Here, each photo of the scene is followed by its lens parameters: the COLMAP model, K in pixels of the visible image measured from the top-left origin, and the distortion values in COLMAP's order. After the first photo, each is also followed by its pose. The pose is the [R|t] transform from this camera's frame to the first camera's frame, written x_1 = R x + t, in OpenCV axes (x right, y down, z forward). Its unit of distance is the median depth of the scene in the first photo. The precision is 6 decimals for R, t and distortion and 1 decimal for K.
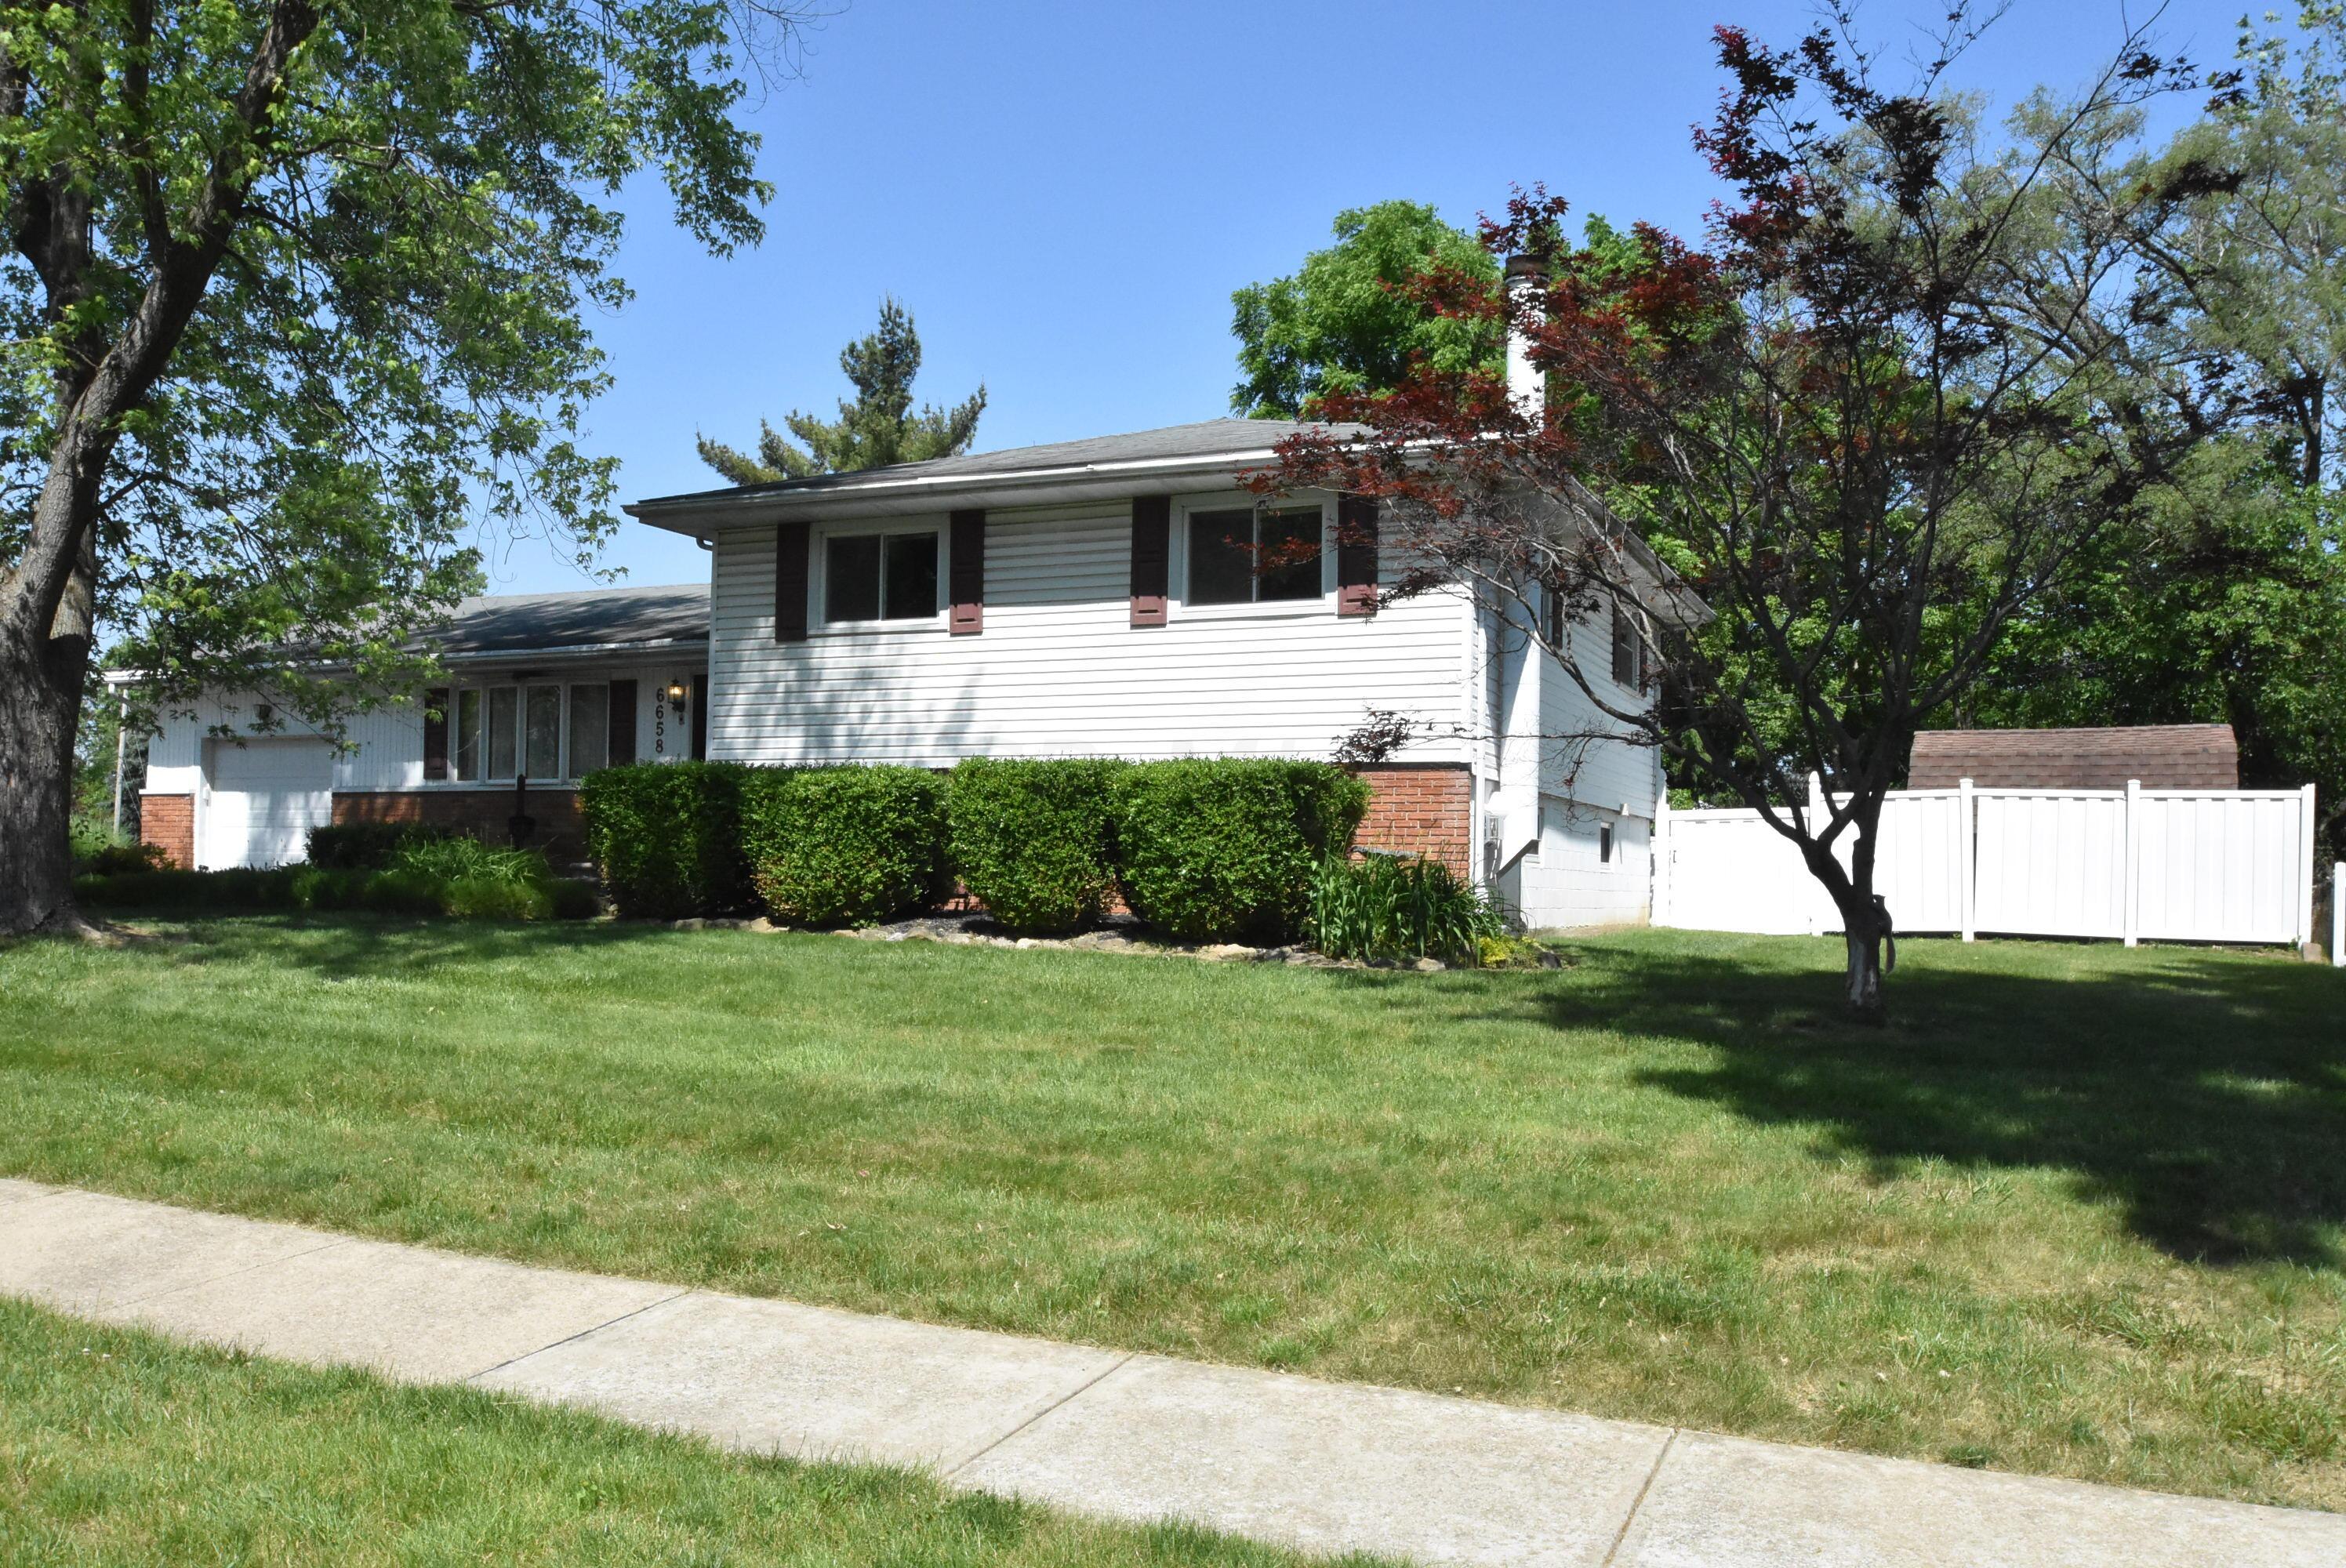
lens RADIAL K [[1849.2, 0, 1173.0], [0, 1849.2, 784.0], [0, 0, 1]] dist [-0.046524, 0.001002]
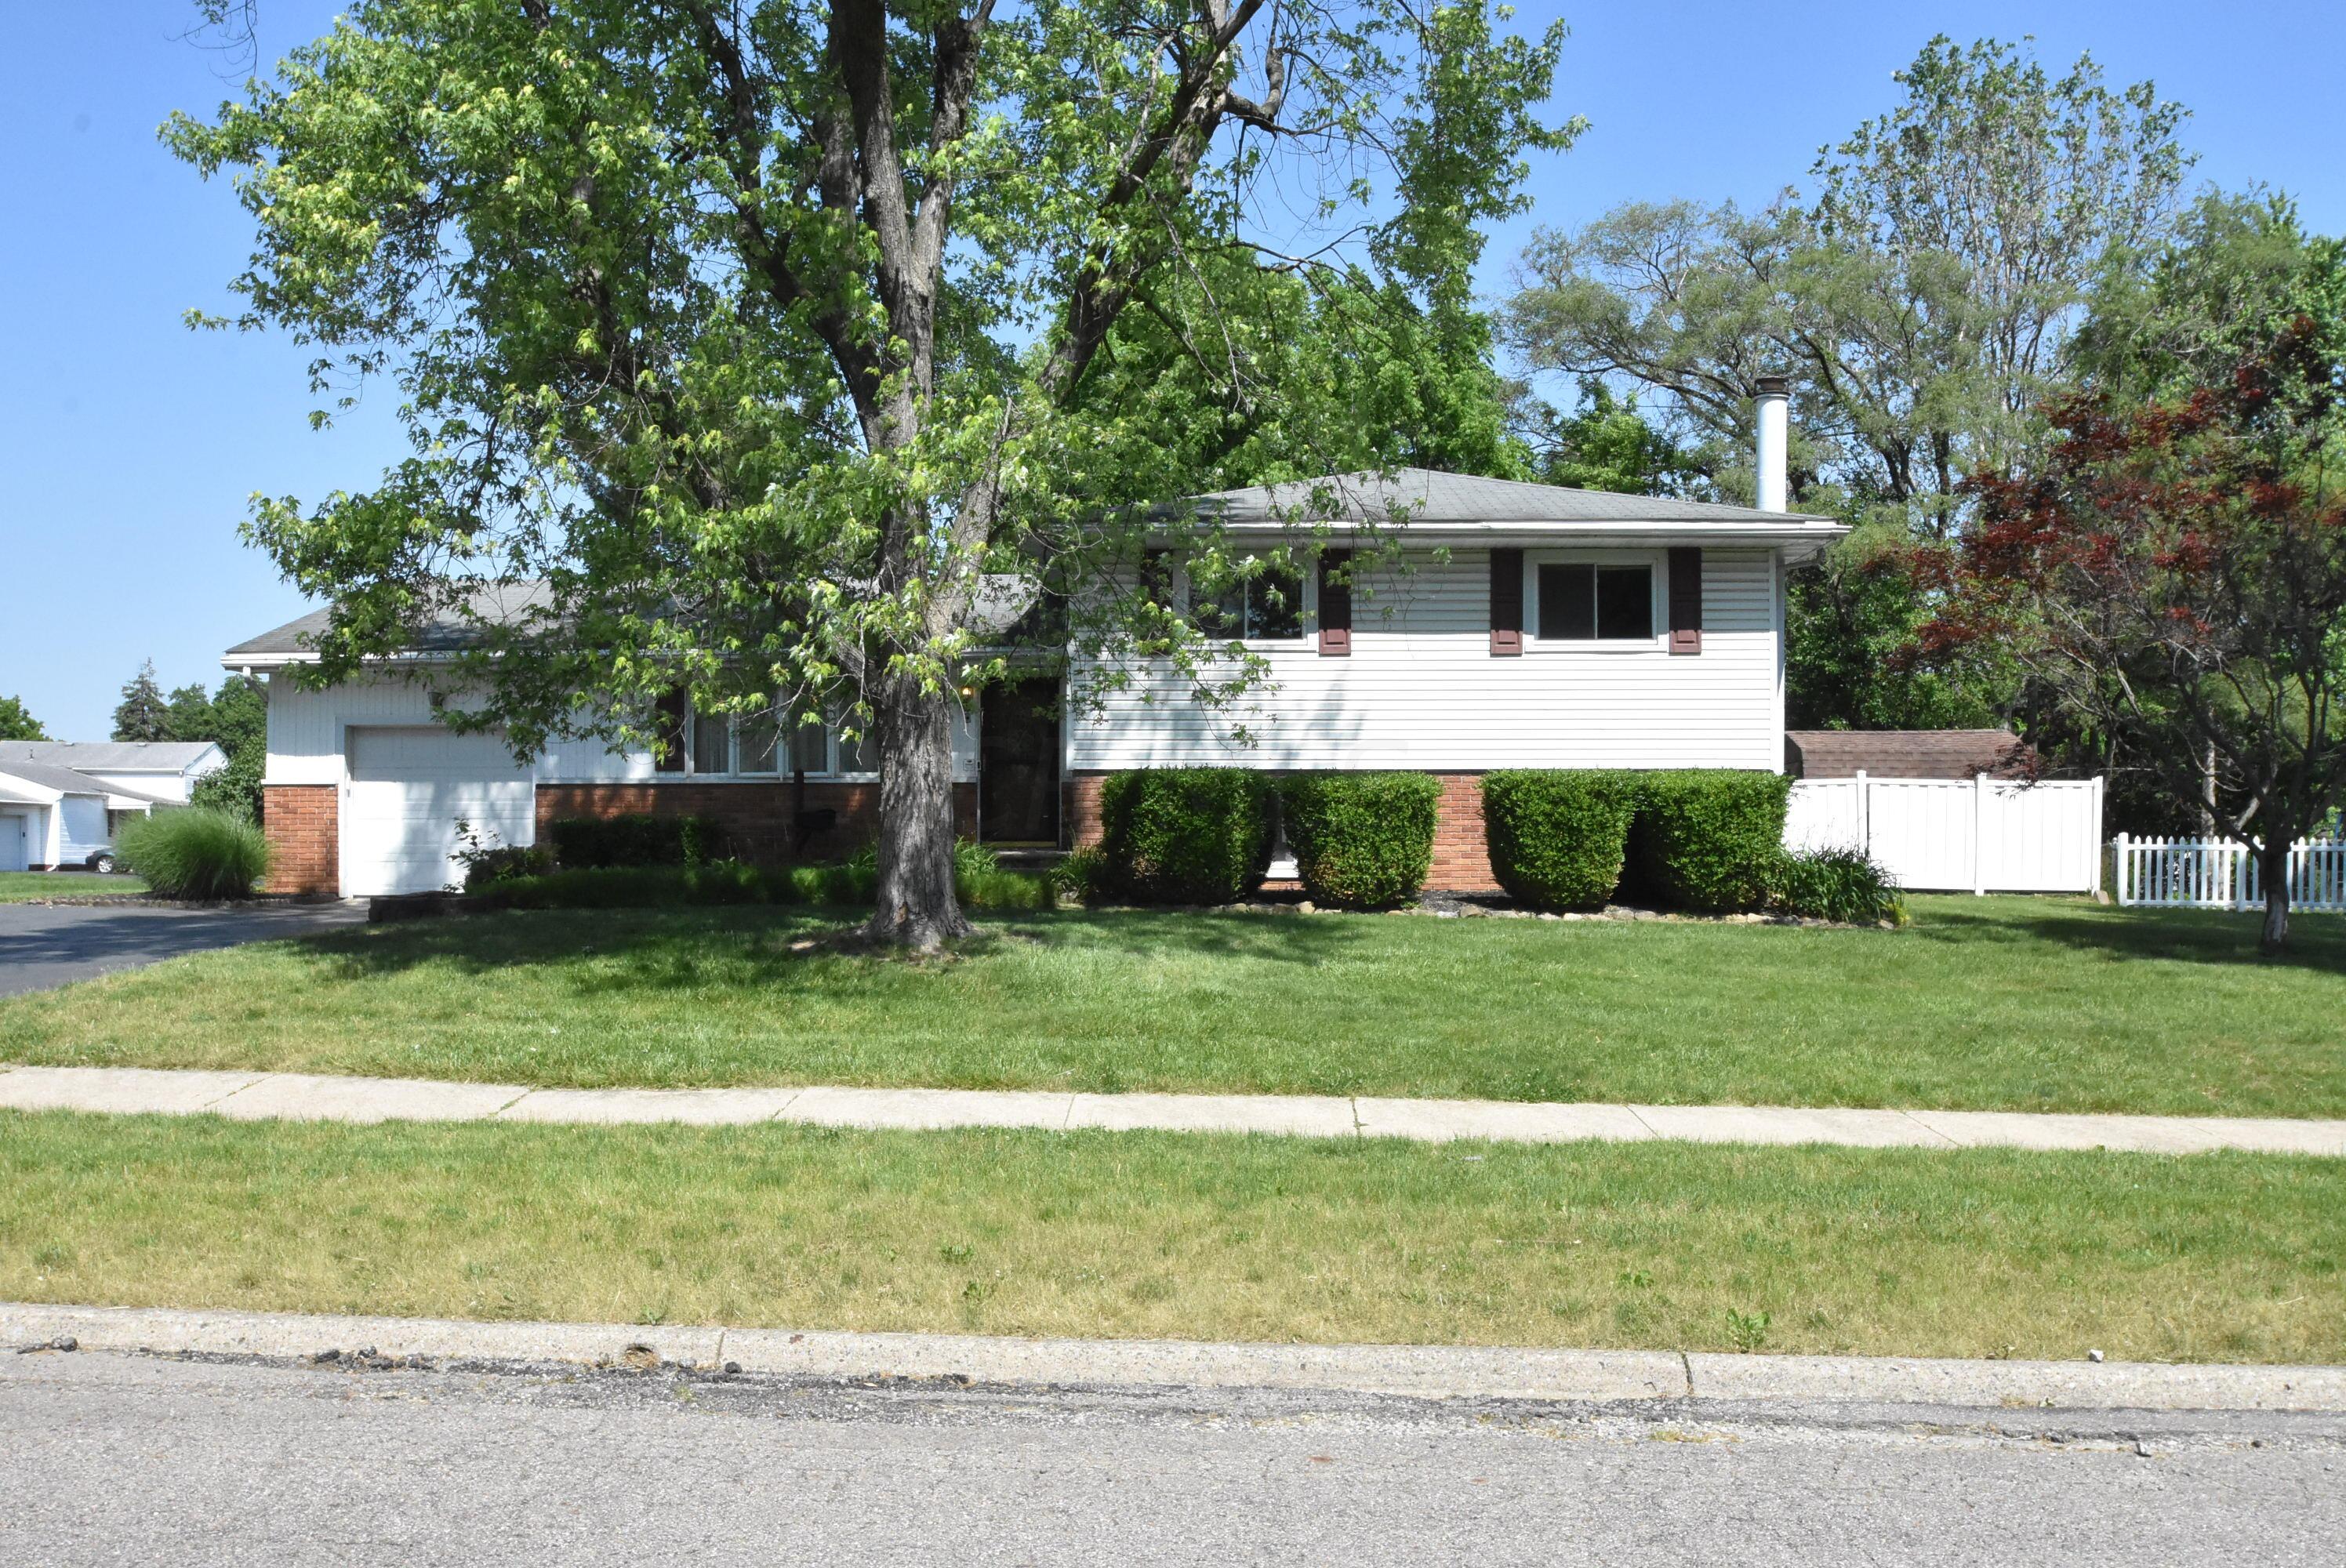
lens RADIAL K [[1849.2, 0, 1173.0], [0, 1849.2, 784.0], [0, 0, 1]] dist [-0.046524, 0.001002]
pose [[0.935255, -0.002360, 0.353966, -0.648233], [-0.006027, 0.999727, 0.022591, -0.026115], [-0.353922, -0.023262, 0.934985, -0.066317]]
